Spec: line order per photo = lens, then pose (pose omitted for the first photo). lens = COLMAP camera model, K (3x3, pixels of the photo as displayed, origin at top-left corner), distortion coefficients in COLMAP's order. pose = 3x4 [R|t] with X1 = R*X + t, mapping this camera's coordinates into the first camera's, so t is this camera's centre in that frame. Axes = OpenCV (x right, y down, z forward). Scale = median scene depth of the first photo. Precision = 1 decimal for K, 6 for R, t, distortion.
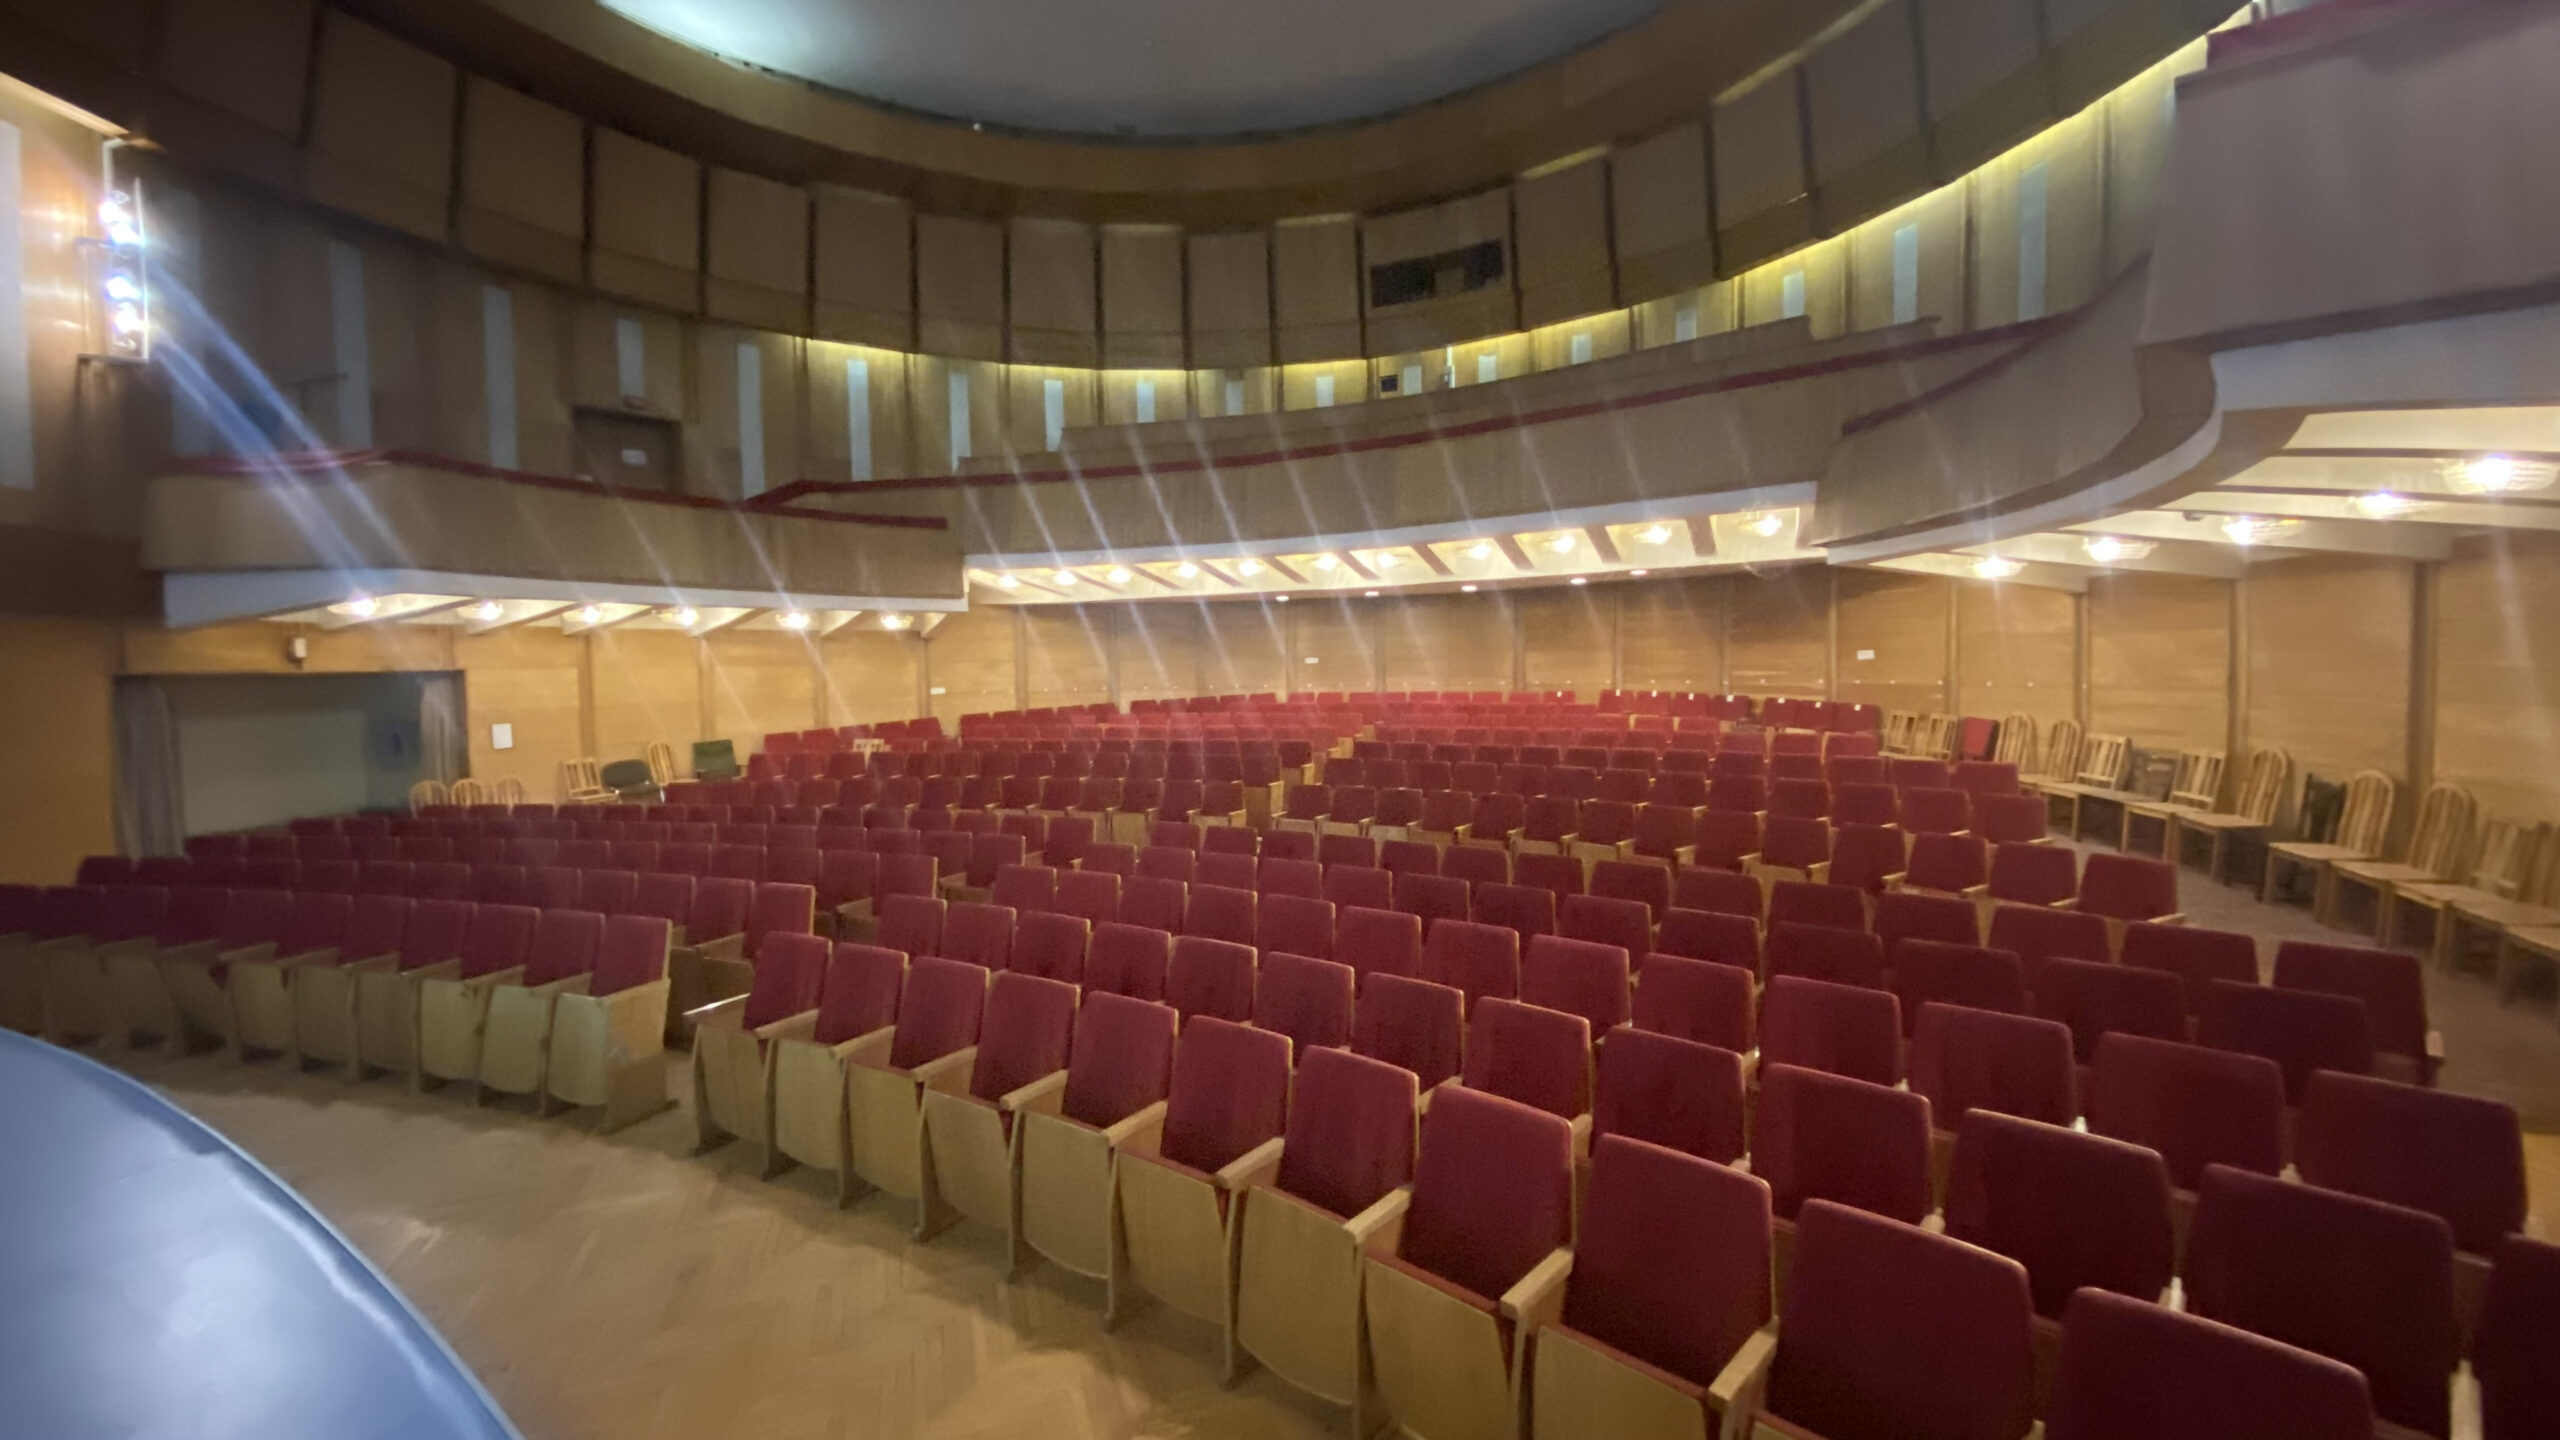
lens RADIAL K [[1019.6, 0, 1253.6], [0, 1019.6, 725.8], [0, 0, 1]] dist [-0.013356, -0.008505]
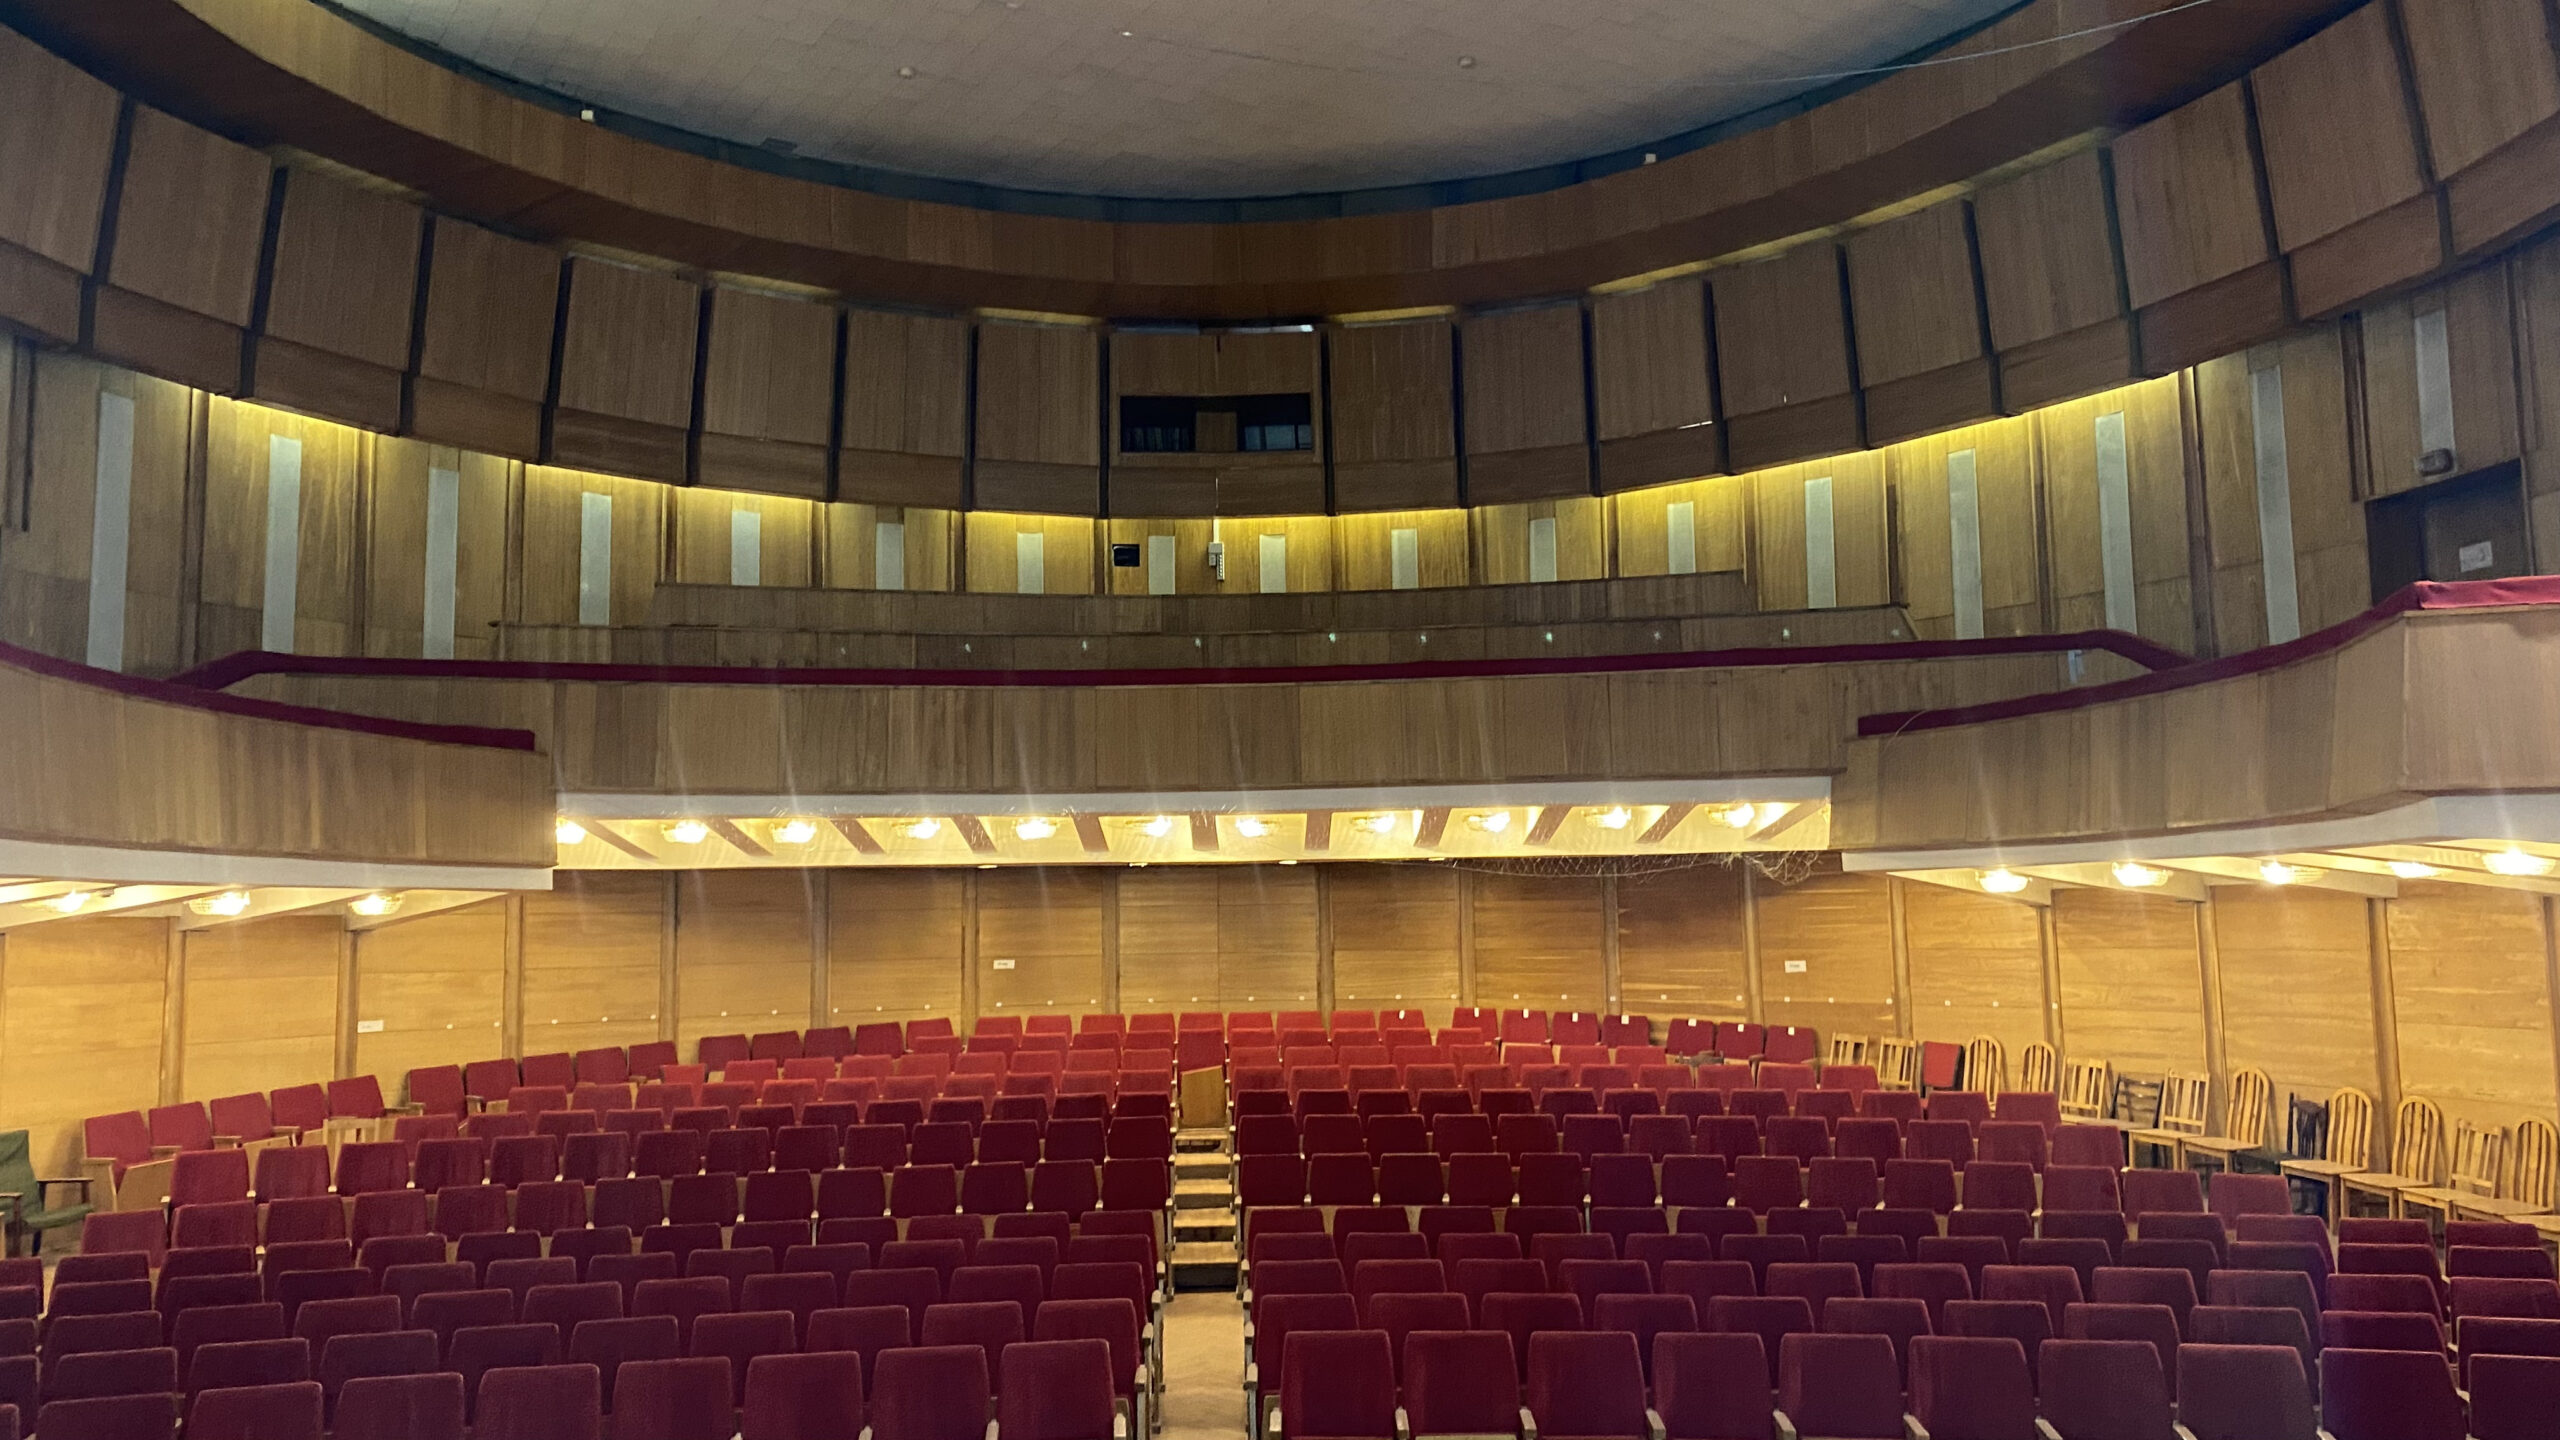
lens RADIAL K [[1916.3, 0, 1278.0], [0, 1916.3, 725.4], [0, 0, 1]] dist [0.037268, -0.044314]
pose [[0.888315, 0.054369, 0.456005, -0.428509], [0.024596, 0.985909, -0.165464, -0.012256], [-0.458576, 0.158201, 0.874460, -0.184352]]
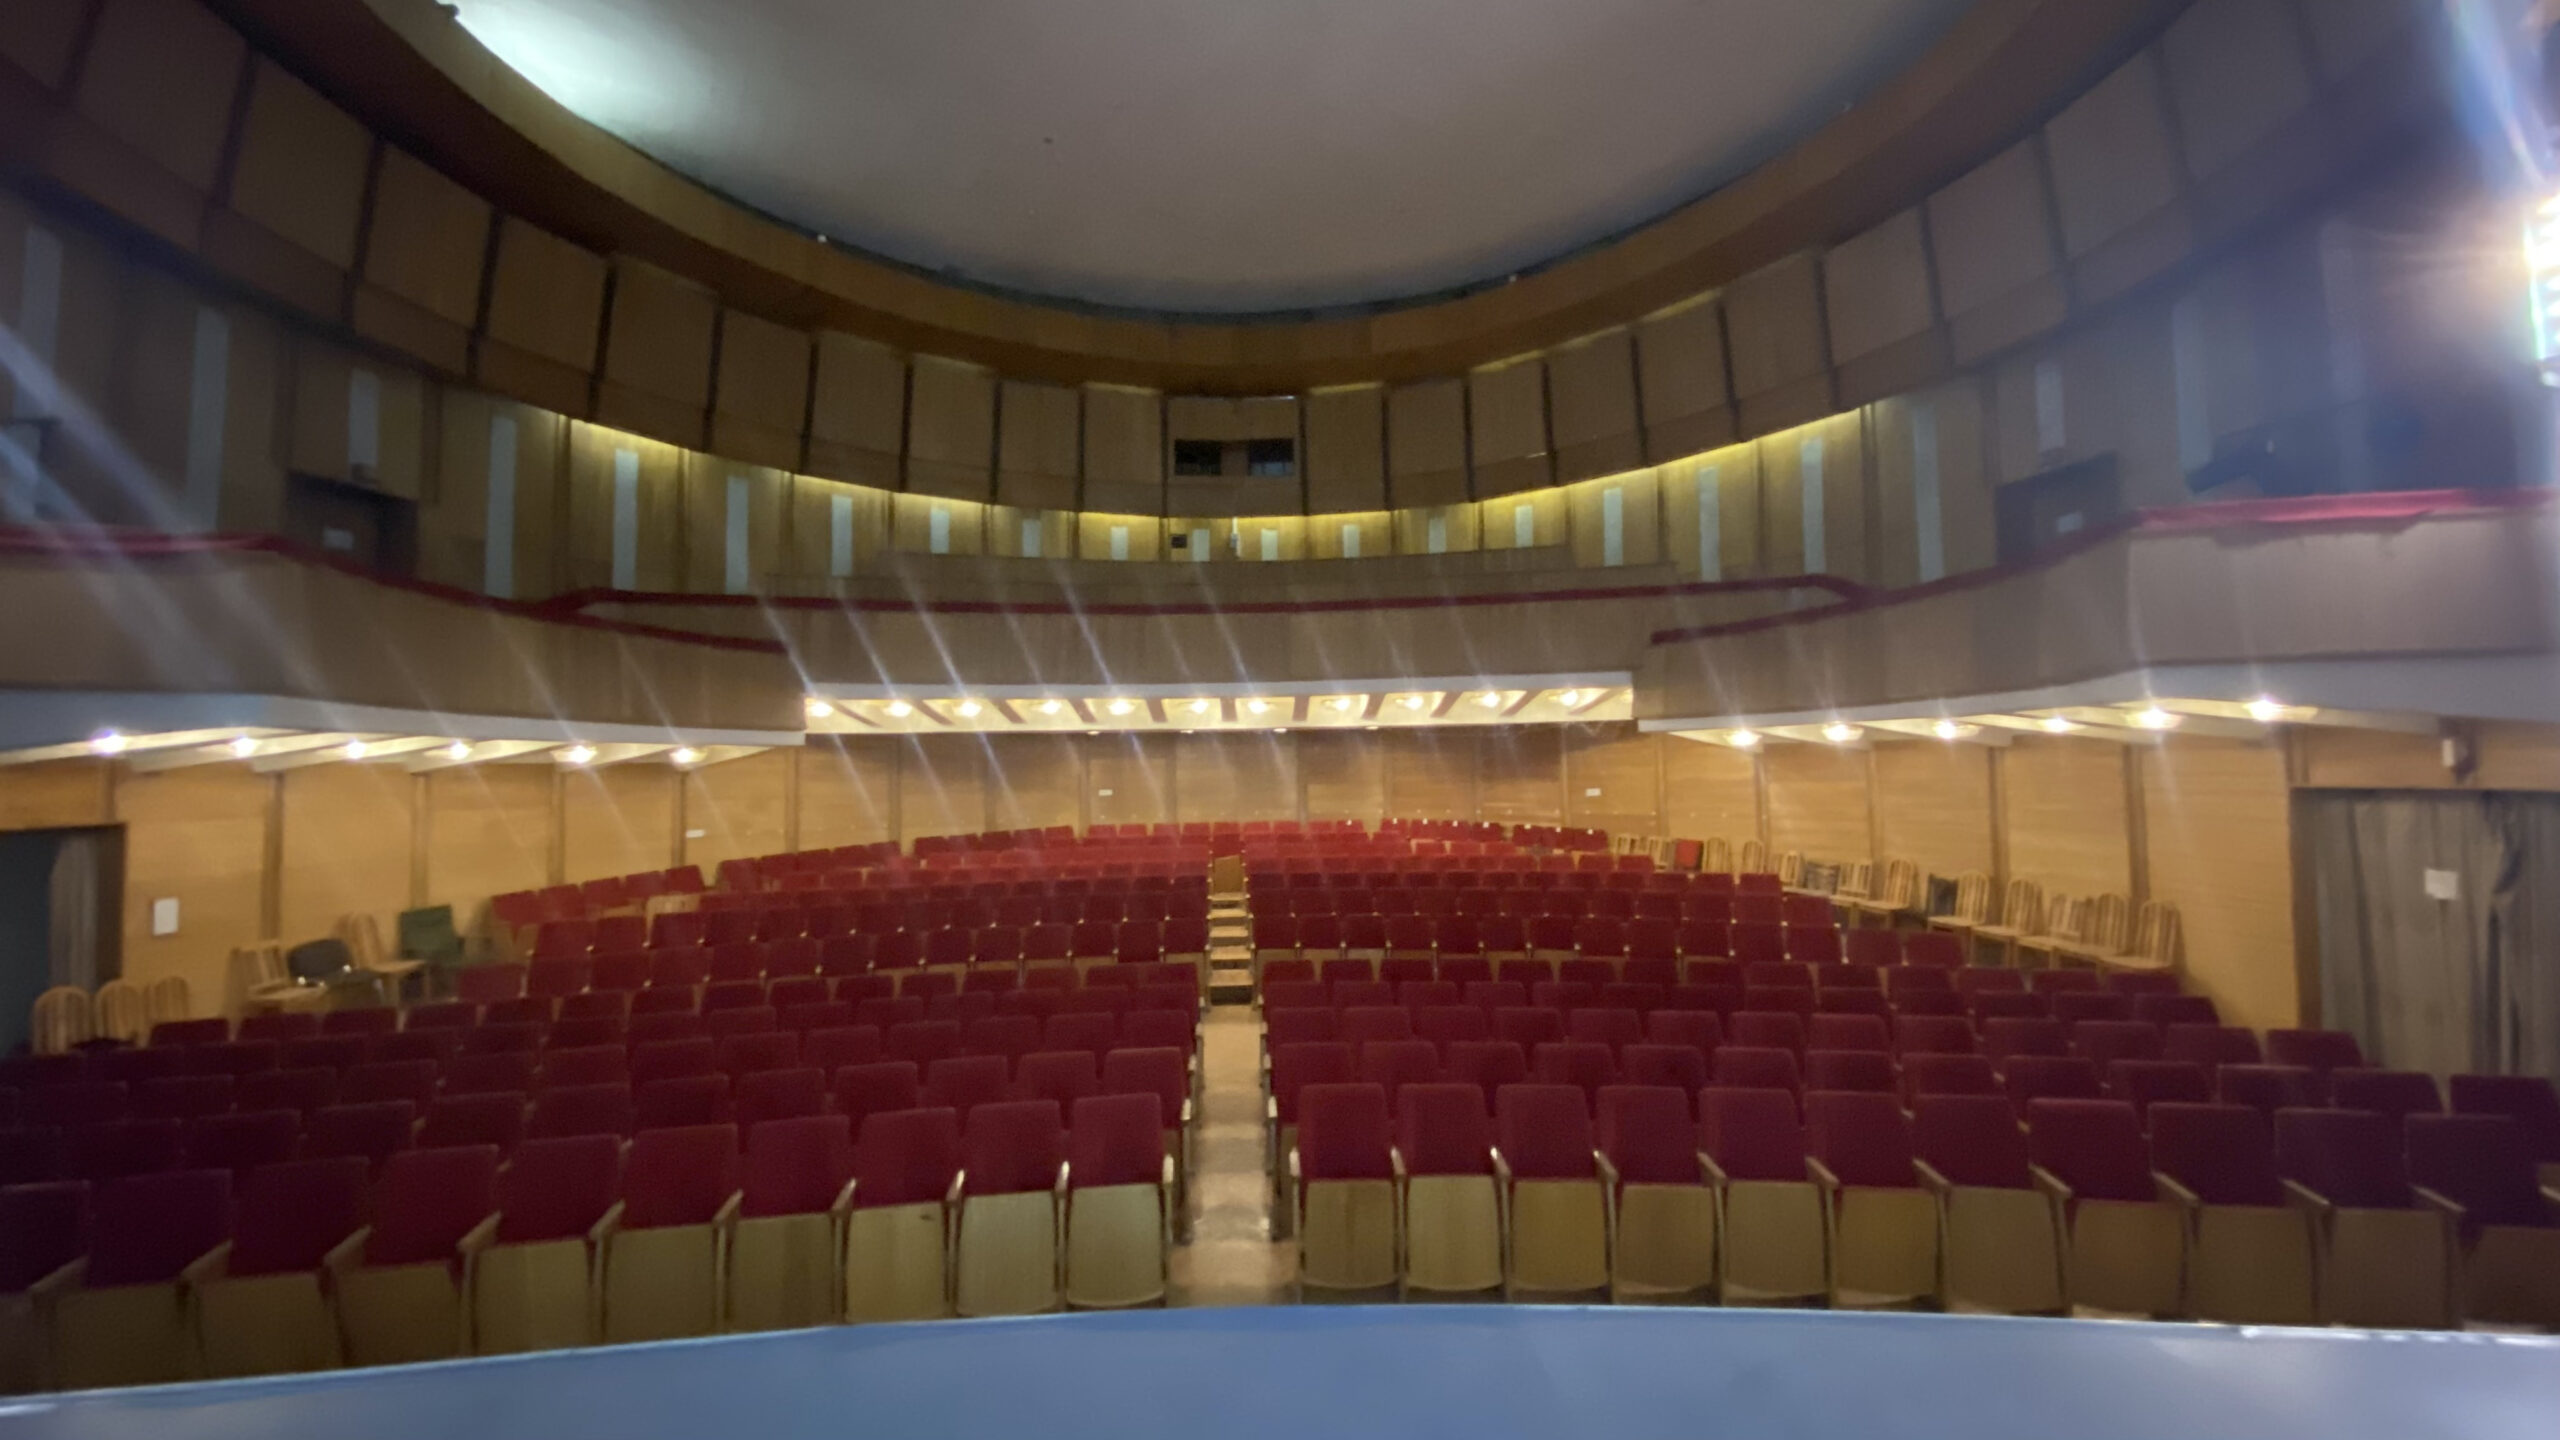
lens RADIAL K [[1019.6, 0, 1294.4], [0, 1019.6, 721.2], [0, 0, 1]] dist [-0.013356, -0.008505]
pose [[0.874360, 0.027515, 0.484497, -0.342640], [0.028851, 0.993678, -0.108499, -0.024478], [-0.484420, 0.108845, 0.868038, 0.005929]]
